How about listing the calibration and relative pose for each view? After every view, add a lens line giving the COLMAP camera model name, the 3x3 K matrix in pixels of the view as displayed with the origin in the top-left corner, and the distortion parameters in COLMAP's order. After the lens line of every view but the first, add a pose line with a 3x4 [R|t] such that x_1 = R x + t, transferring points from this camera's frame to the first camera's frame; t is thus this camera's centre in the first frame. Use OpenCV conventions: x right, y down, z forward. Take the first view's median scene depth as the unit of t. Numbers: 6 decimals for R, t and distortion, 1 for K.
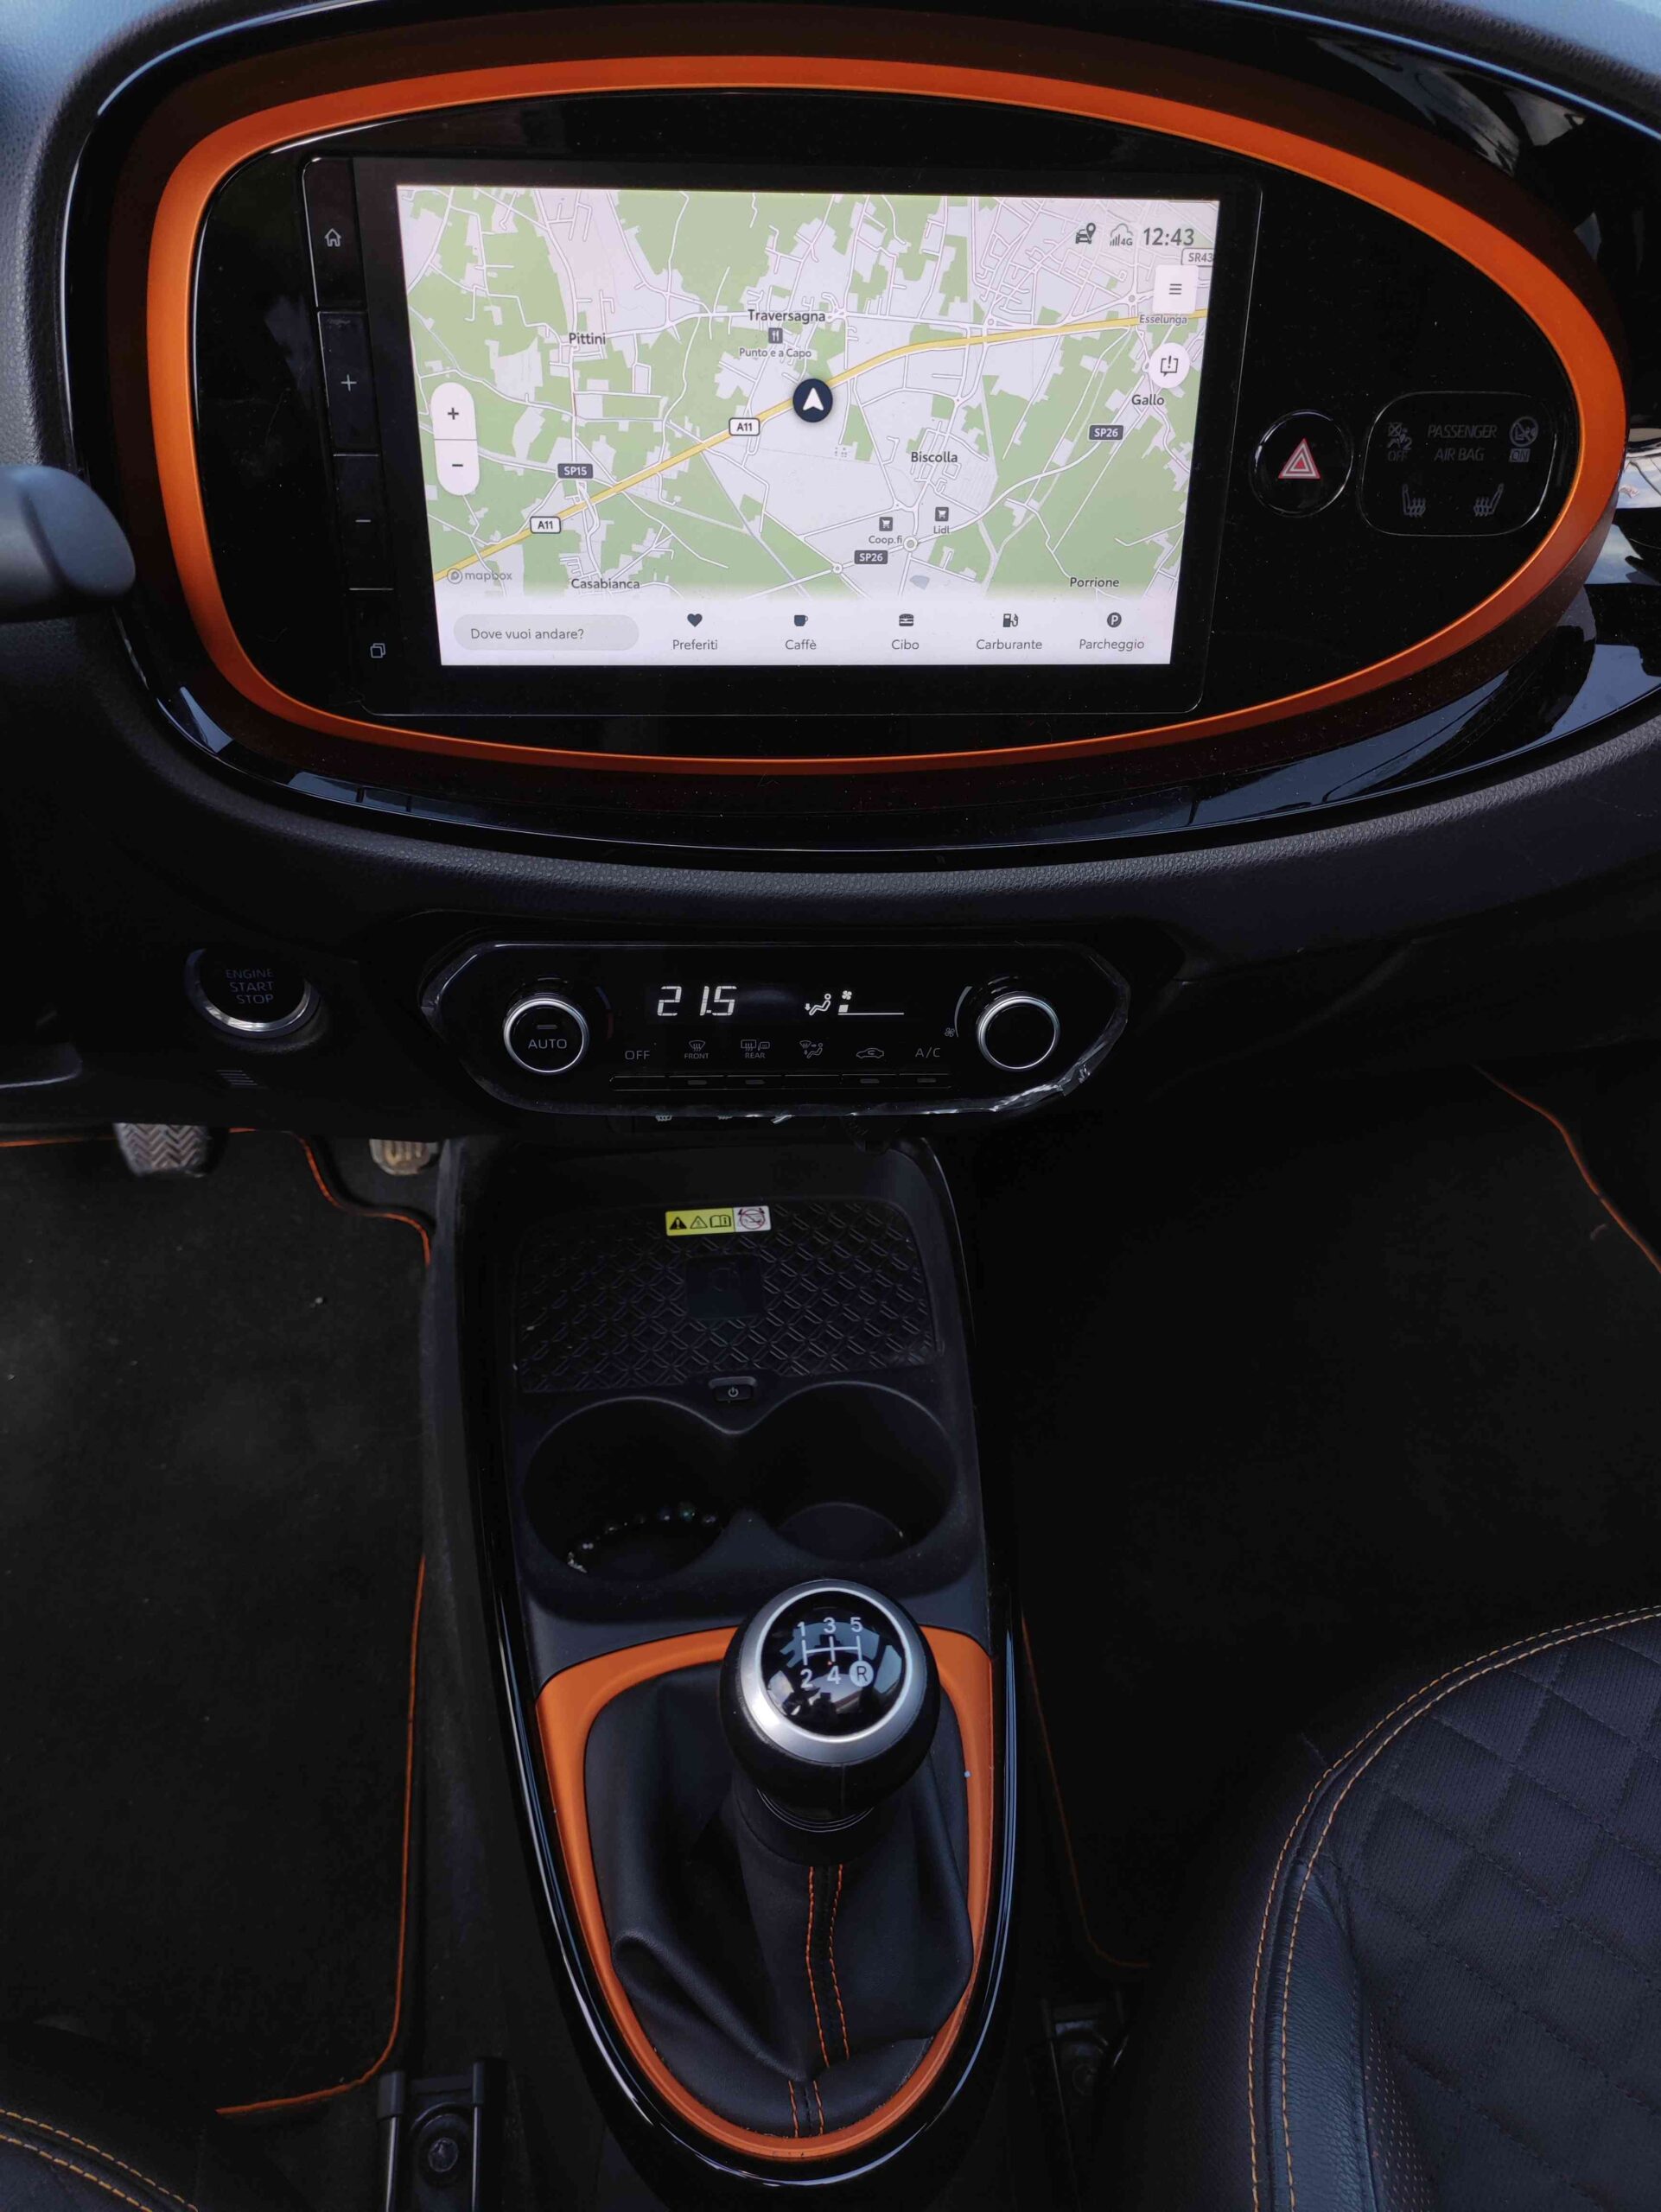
lens RADIAL K [[1588.1, 0, 830.5], [0, 1588.1, 1106.0], [0, 0, 1]] dist [0.035686, -0.061625]
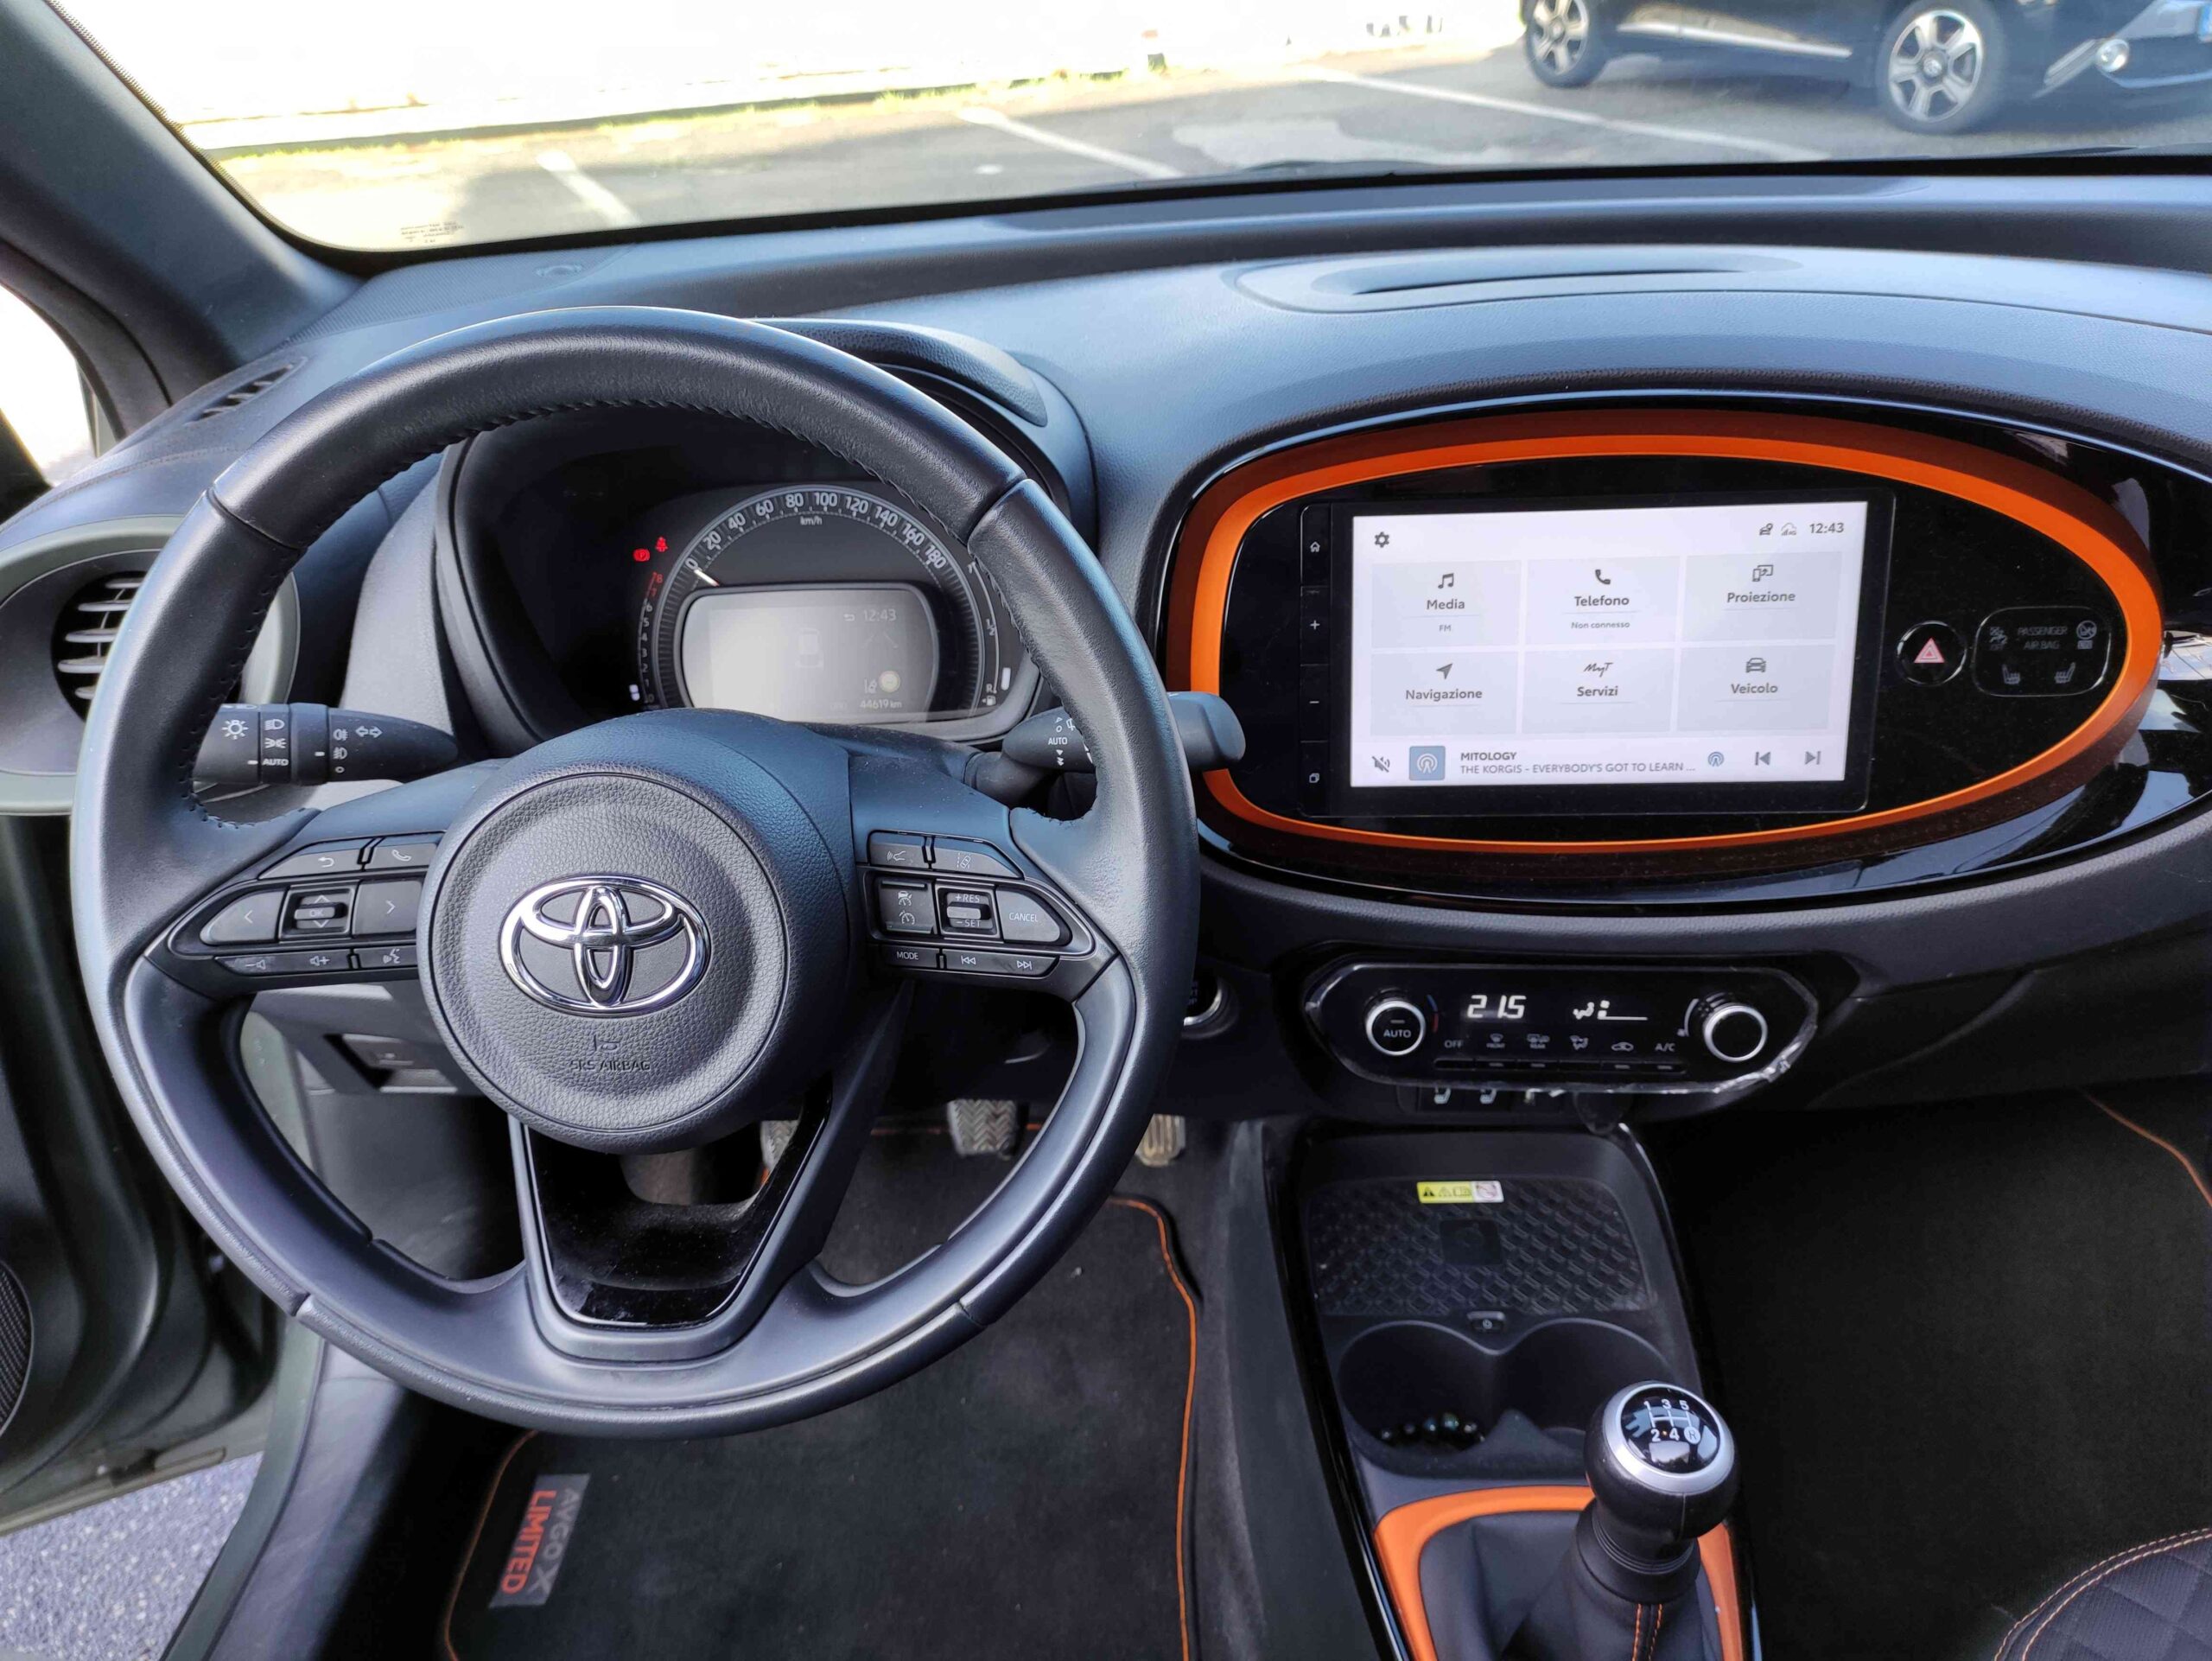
lens RADIAL K [[1588.1, 0, 1106.0], [0, 1588.1, 830.5], [0, 0, 1]] dist [0.035686, -0.061625]
pose [[0.986210, -0.004072, -0.165451, -0.188720], [-0.030529, 0.978065, -0.206049, 0.082853], [0.162661, 0.208259, 0.964453, -0.462196]]
